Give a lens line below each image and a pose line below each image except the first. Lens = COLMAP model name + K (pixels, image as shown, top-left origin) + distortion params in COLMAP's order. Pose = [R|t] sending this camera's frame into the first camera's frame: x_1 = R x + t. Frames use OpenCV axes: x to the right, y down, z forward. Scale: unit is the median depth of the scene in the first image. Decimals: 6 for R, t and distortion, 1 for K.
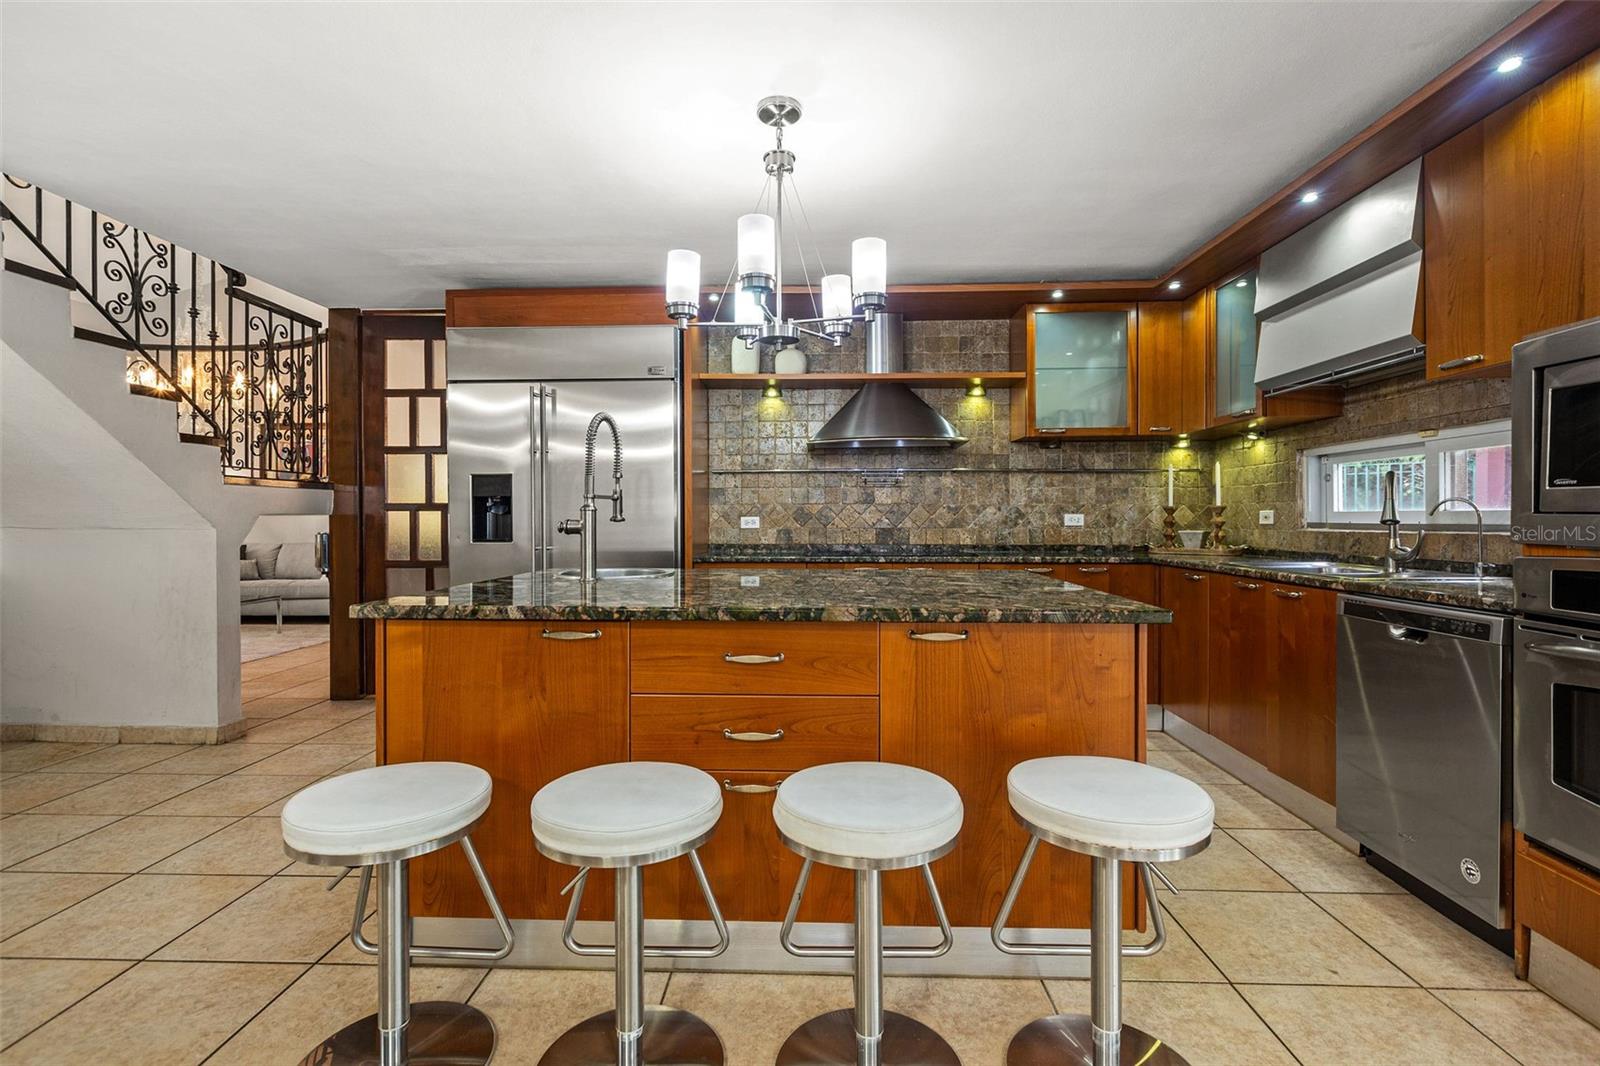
lens RADIAL K [[724.2, 0, 800.0], [0, 724.2, 533.0], [0, 0, 1]] dist [-0.000412, -0.000069]
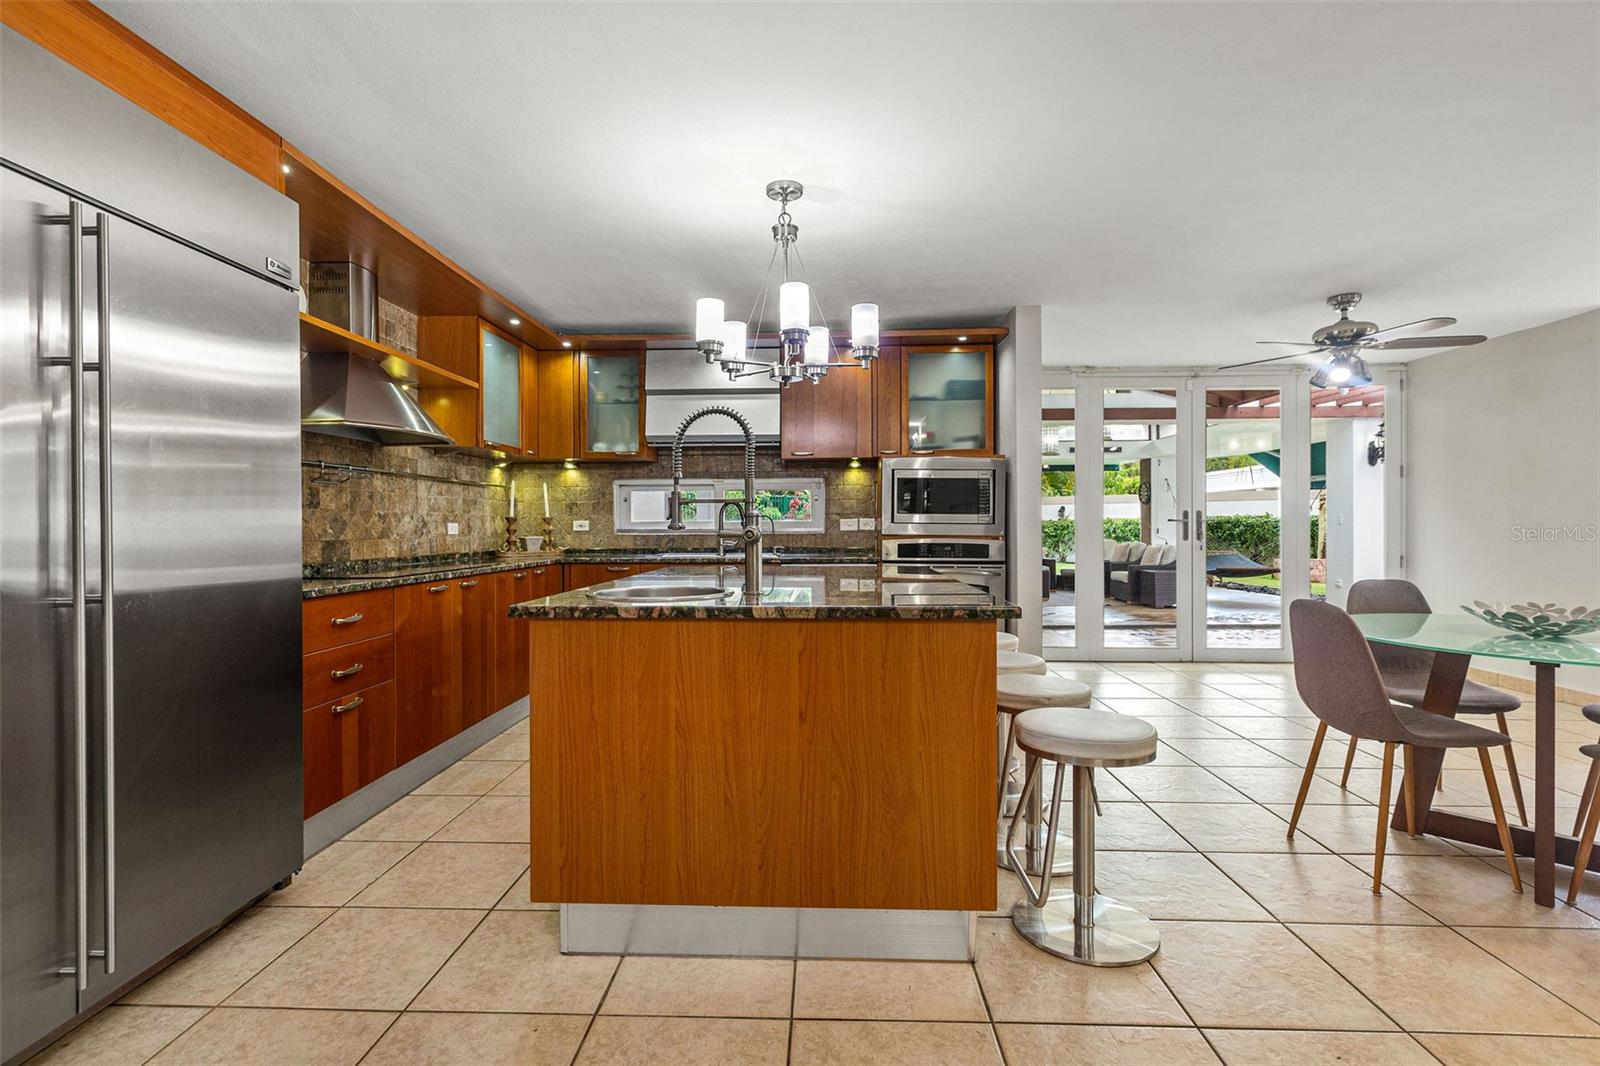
lens RADIAL K [[740.1, 0, 800.0], [0, 740.1, 533.0], [0, 0, 1]] dist [0.000226, 0.000017]
pose [[0.002559, -0.009791, 0.999949, -0.667247], [0.027458, 0.999576, 0.009717, -0.009013], [-0.999620, 0.027431, 0.002827, 0.505922]]
